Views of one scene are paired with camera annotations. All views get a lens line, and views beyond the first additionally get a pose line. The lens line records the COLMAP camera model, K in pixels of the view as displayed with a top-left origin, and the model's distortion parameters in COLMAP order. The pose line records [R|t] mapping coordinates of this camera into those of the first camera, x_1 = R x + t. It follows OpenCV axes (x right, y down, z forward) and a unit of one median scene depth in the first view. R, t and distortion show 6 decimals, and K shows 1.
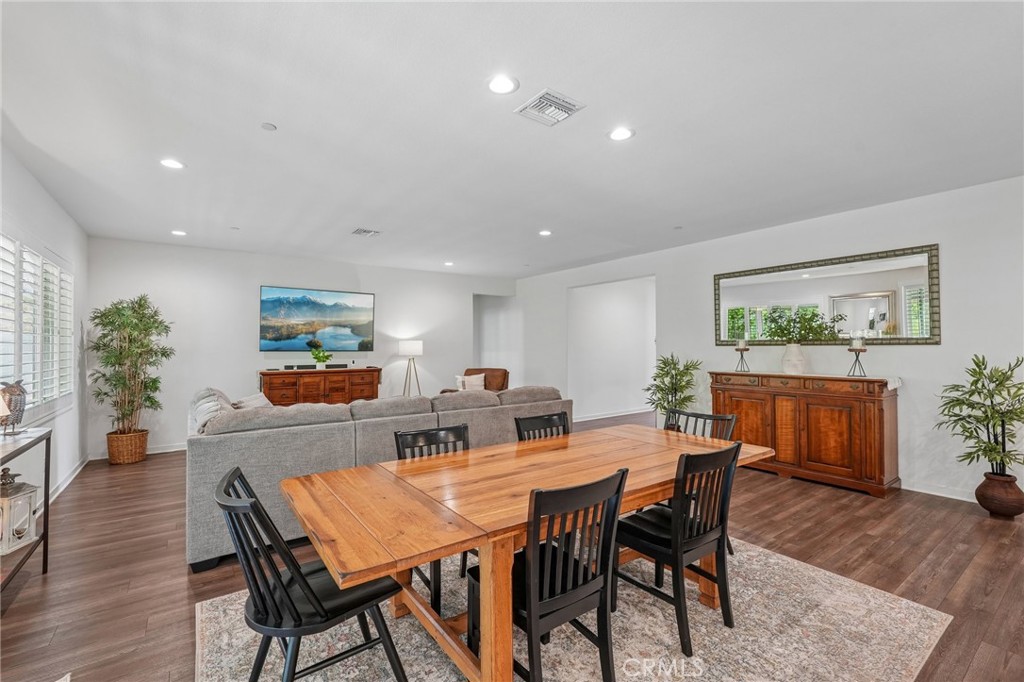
lens RADIAL K [[448.2, 0, 508.2], [0, 448.2, 346.7], [0, 0, 1]] dist [-0.011402, 0.005190]
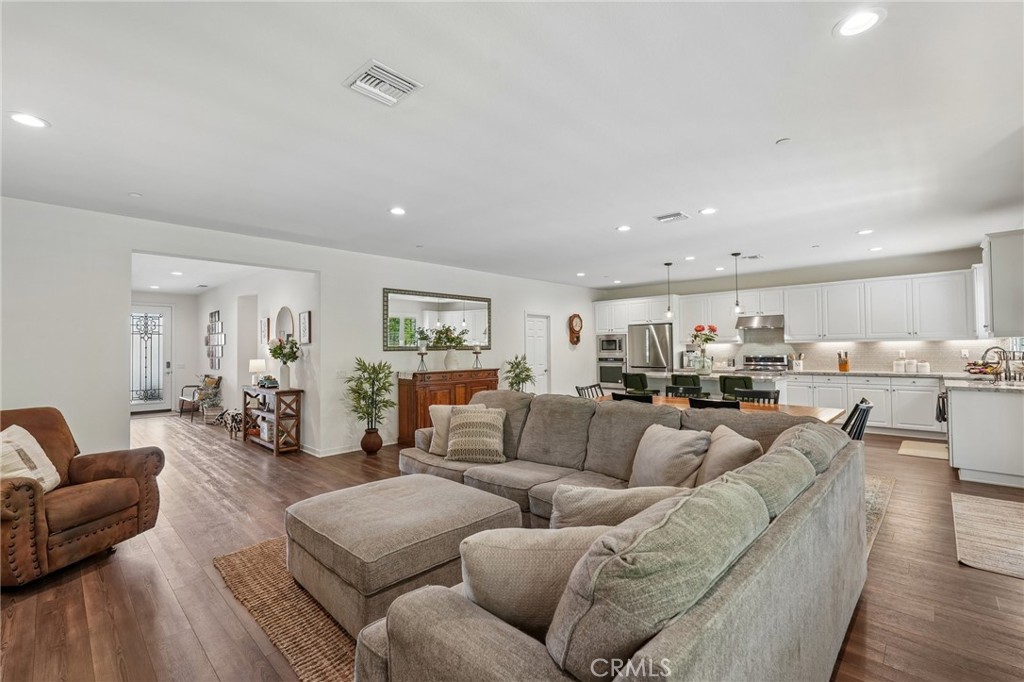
lens RADIAL K [[448.2, 0, 513.1], [0, 448.2, 340.5], [0, 0, 1]] dist [-0.011402, 0.005190]
pose [[-0.182733, 0.026594, 0.982803, -0.713489], [0.013762, 0.999605, -0.024490, 0.003923], [-0.983066, 0.009050, -0.183027, 0.898244]]
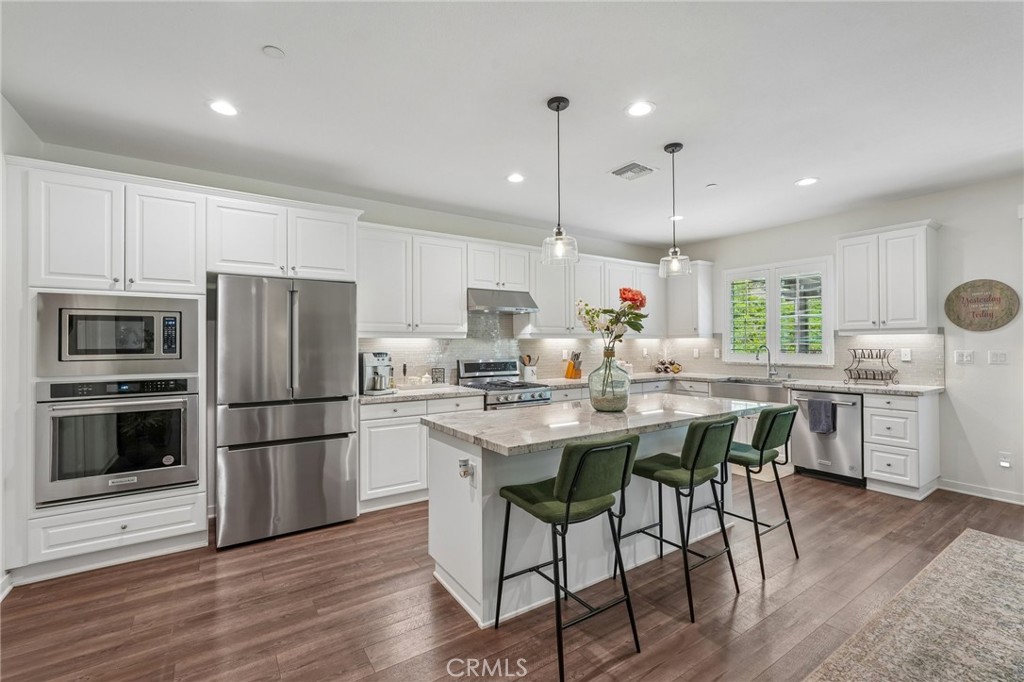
lens RADIAL K [[448.2, 0, 510.5], [0, 448.2, 343.4], [0, 0, 1]] dist [-0.011402, 0.005190]
pose [[-0.999406, 0.010581, 0.032783, 0.513727], [0.010598, 0.999944, 0.000317, -0.001961], [-0.032778, 0.000664, -0.999462, 0.667787]]
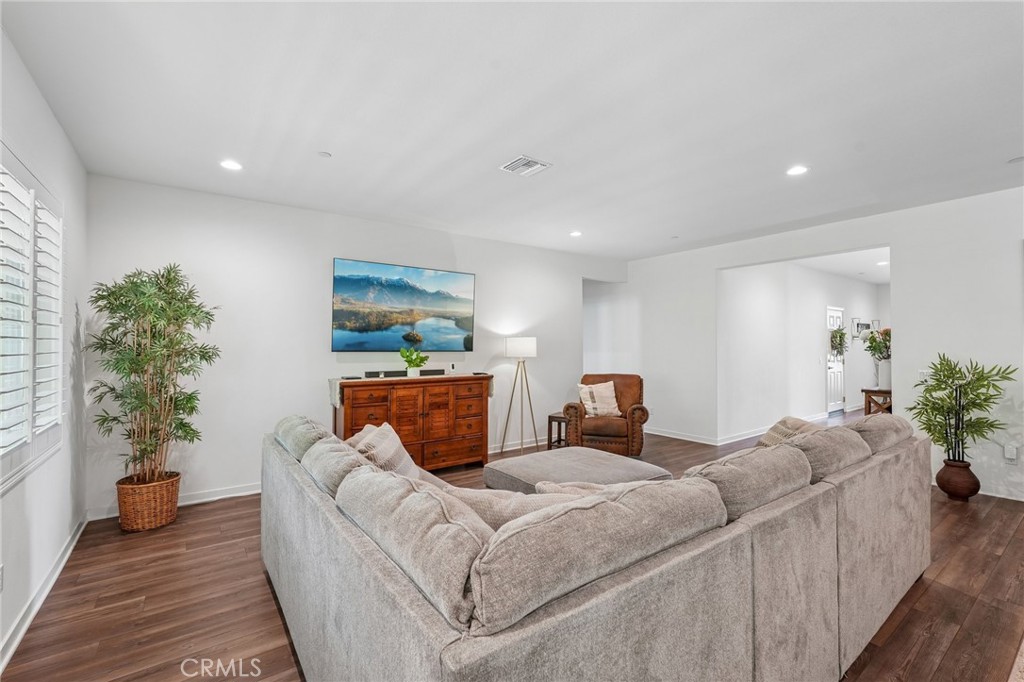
lens RADIAL K [[448.2, 0, 509.2], [0, 448.2, 345.3], [0, 0, 1]] dist [-0.011402, 0.005190]
pose [[0.999994, 0.002272, 0.002658, -0.332263], [-0.002271, 0.999997, -0.000196, 0.000386], [-0.002658, 0.000190, 0.999996, 0.351736]]
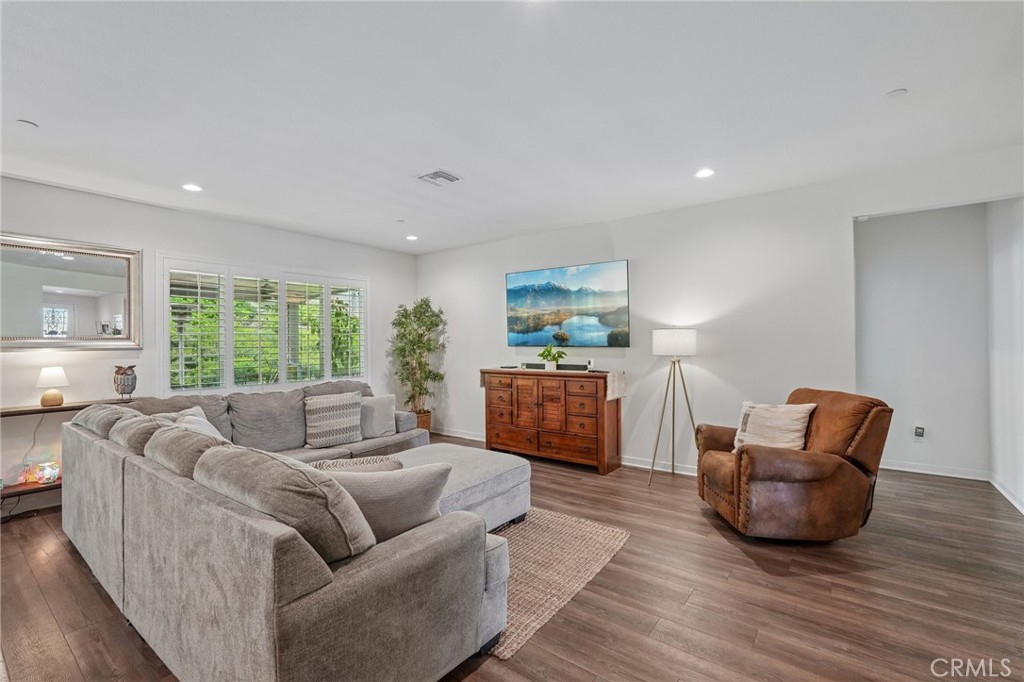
lens RADIAL K [[448.2, 0, 514.5], [0, 448.2, 336.1], [0, 0, 1]] dist [-0.011402, 0.005190]
pose [[0.298691, -0.013854, -0.954249, 0.360964], [0.004615, 0.999904, -0.013072, -0.000595], [0.954339, -0.000499, 0.298726, 0.843235]]
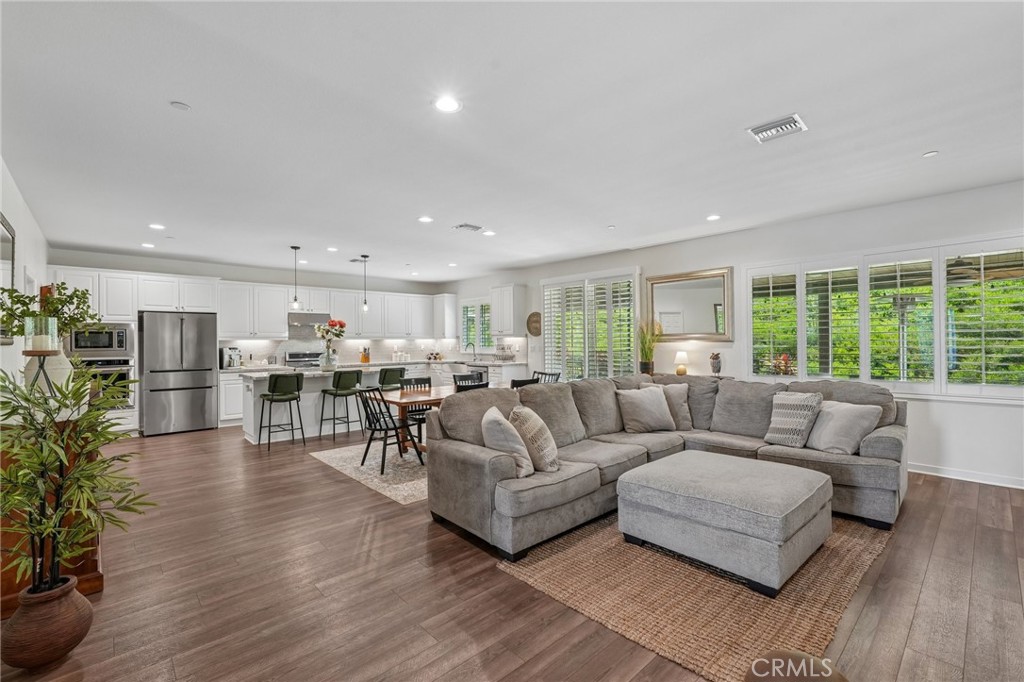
lens RADIAL K [[448.2, 0, 511.6], [0, 448.2, 340.2], [0, 0, 1]] dist [-0.011402, 0.005190]
pose [[-0.992598, 0.013668, -0.120675, 0.070564], [0.013774, 0.999905, -0.000046, -0.000334], [0.120662, -0.001708, -0.992692, 1.413675]]
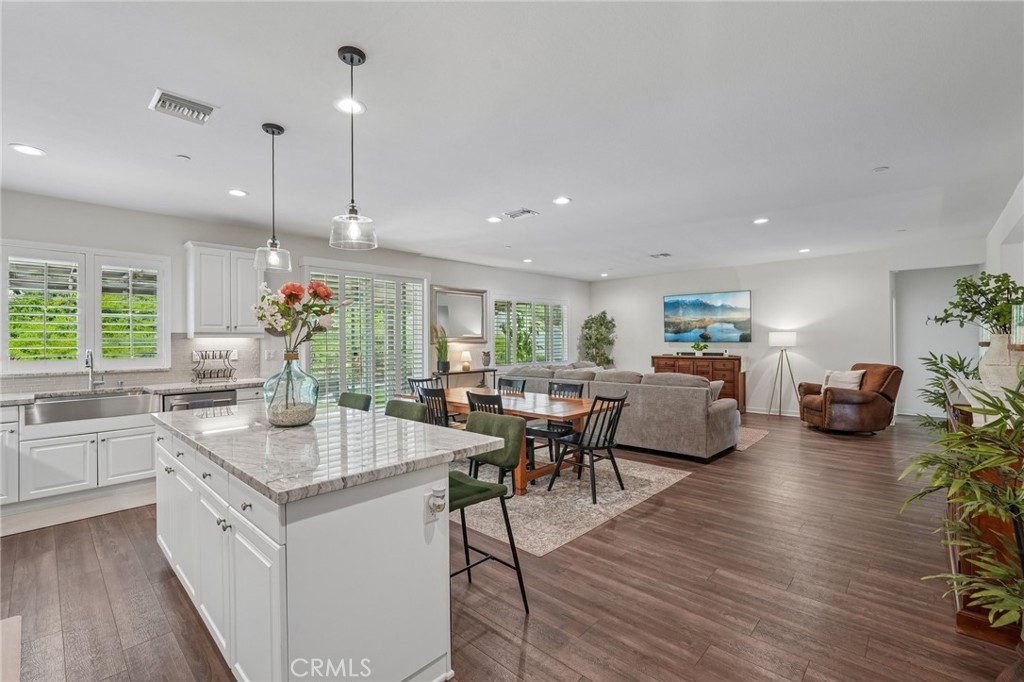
lens RADIAL K [[448.2, 0, 515.5], [0, 448.2, 343.0], [0, 0, 1]] dist [-0.011402, 0.005190]
pose [[0.196833, 0.007636, -0.980407, 0.877037], [0.006183, 0.999940, 0.009029, -0.003817], [0.980418, -0.007839, 0.196774, 0.272671]]
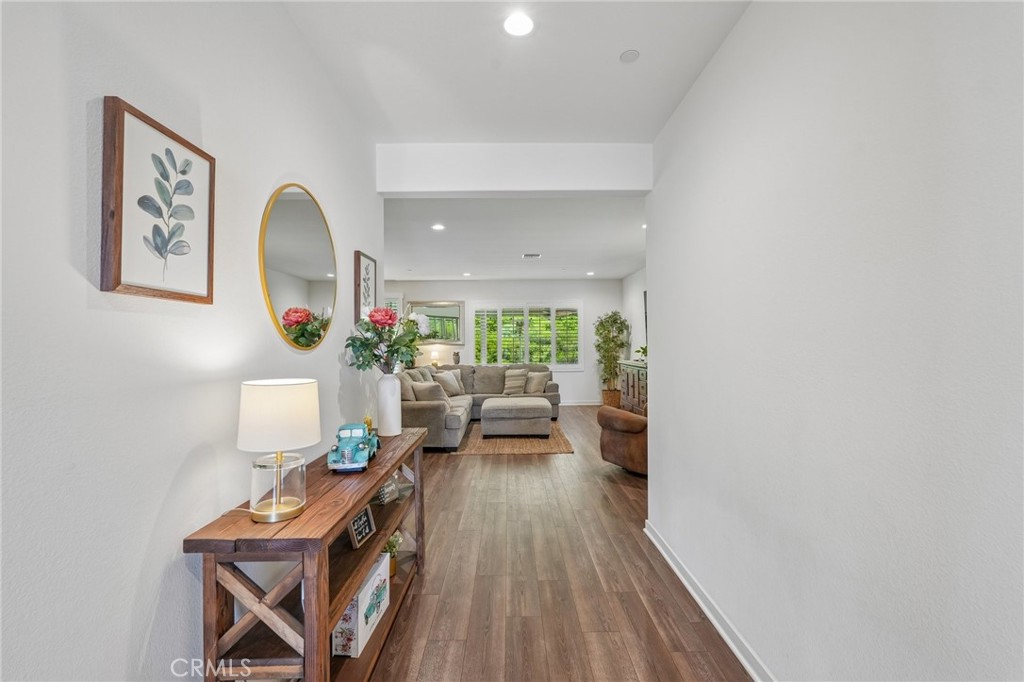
lens RADIAL K [[448.2, 0, 518.7], [0, 448.2, 341.5], [0, 0, 1]] dist [-0.011402, 0.005190]
pose [[-0.561409, 0.004273, -0.827527, 0.760110], [0.005094, 0.999986, 0.001708, -0.006588], [0.827522, -0.003256, -0.561423, 1.608374]]
